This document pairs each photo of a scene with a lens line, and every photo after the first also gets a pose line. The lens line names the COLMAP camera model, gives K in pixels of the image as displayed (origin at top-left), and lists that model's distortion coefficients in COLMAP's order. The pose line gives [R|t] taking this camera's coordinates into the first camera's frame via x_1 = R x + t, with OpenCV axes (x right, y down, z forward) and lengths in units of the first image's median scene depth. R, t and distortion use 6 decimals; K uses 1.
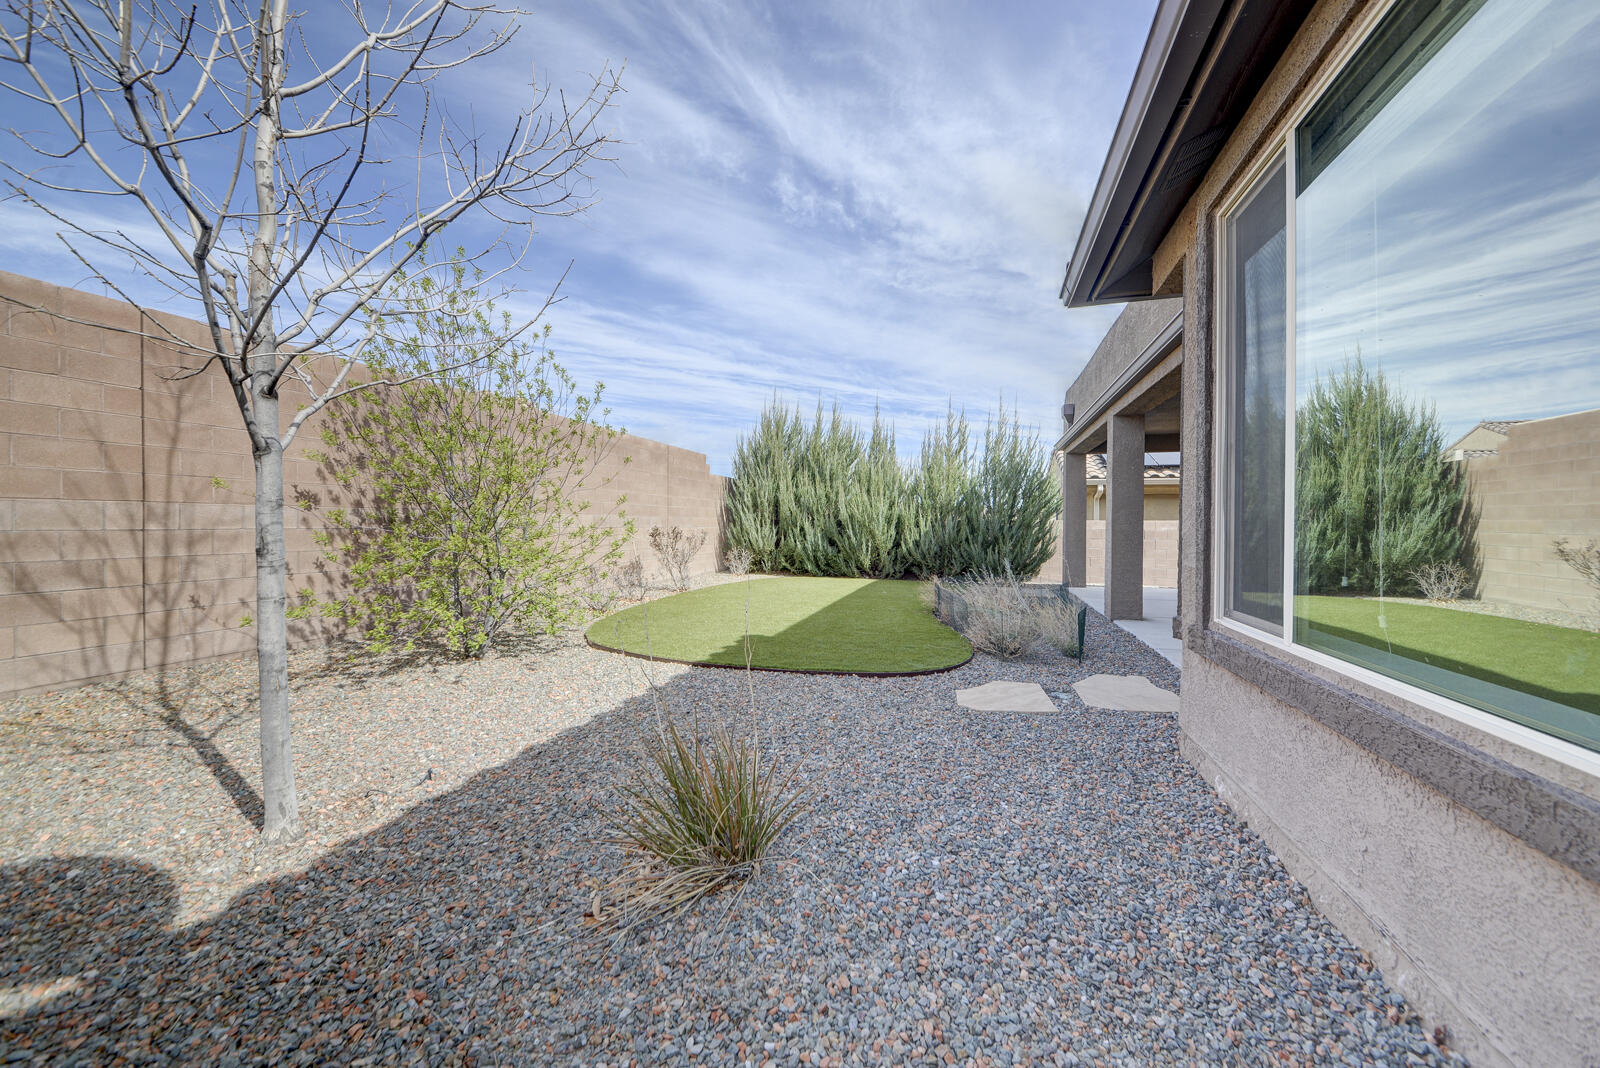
lens RADIAL K [[579.8, 0, 799.5], [0, 579.8, 531.8], [0, 0, 1]] dist [-0.005746, -0.000306]
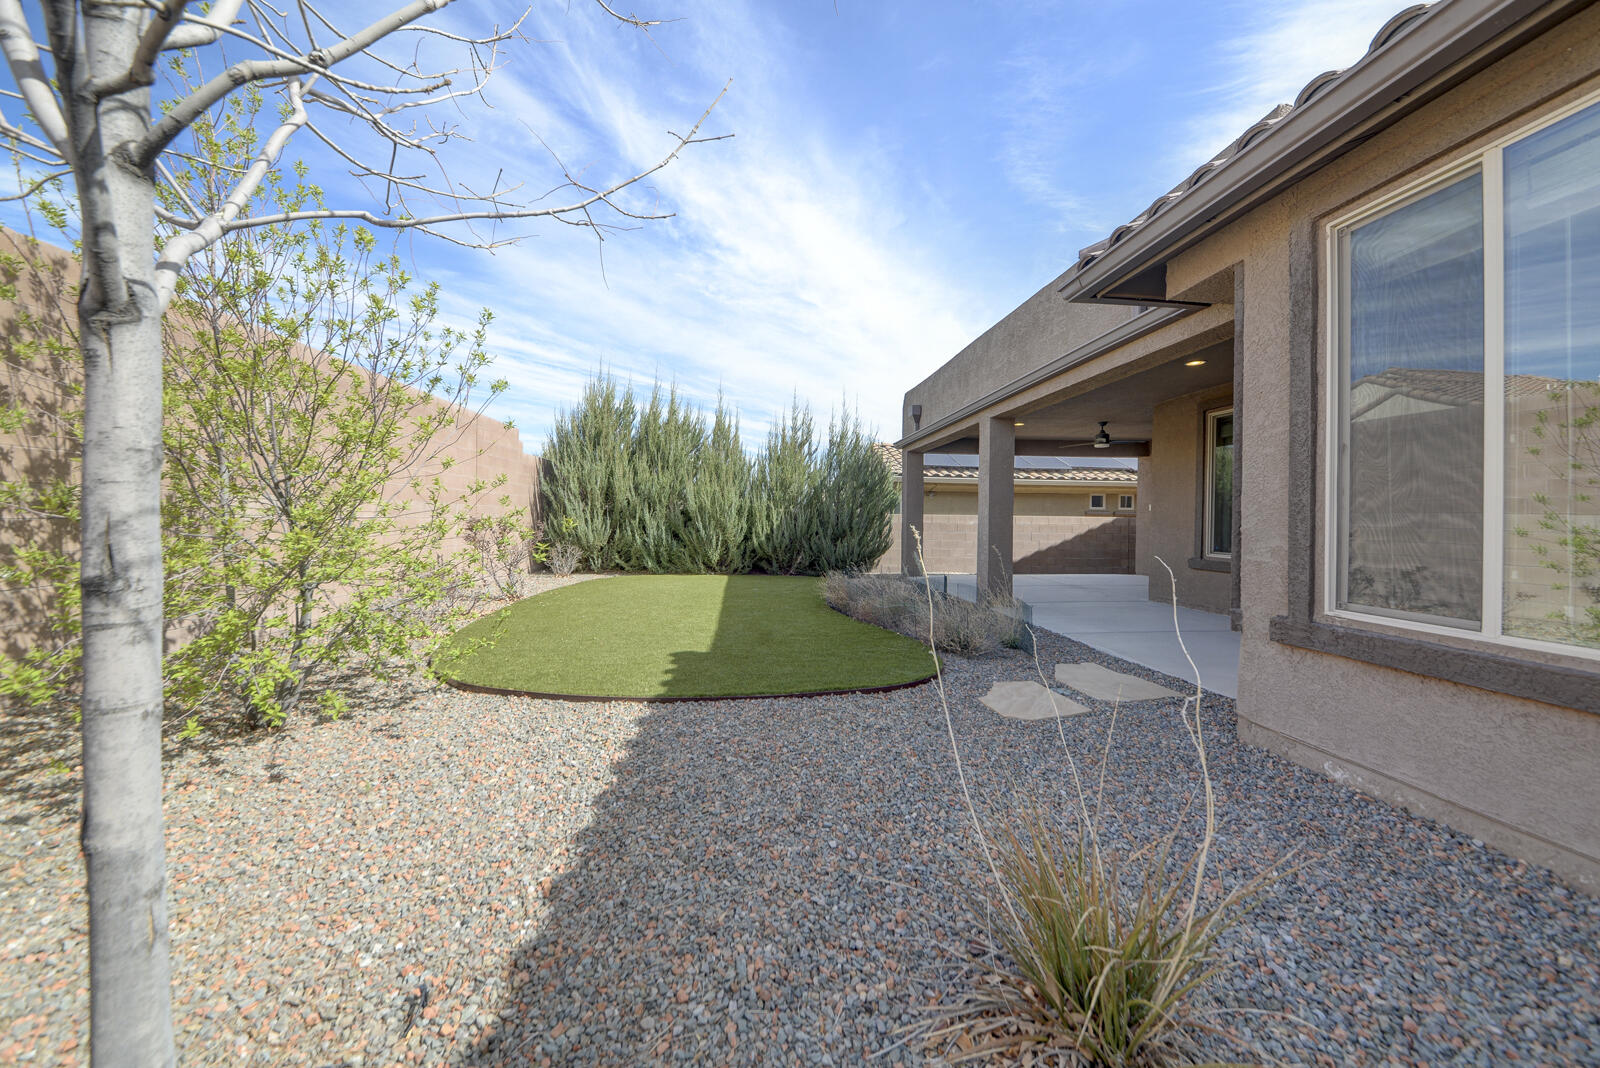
lens RADIAL K [[579.8, 0, 802.9], [0, 579.8, 528.4], [0, 0, 1]] dist [-0.005746, -0.000306]
pose [[0.915398, 0.000582, 0.402551, -0.131683], [-0.004545, 0.999950, 0.008888, -0.002462], [-0.402525, -0.009966, 0.915355, 0.095998]]
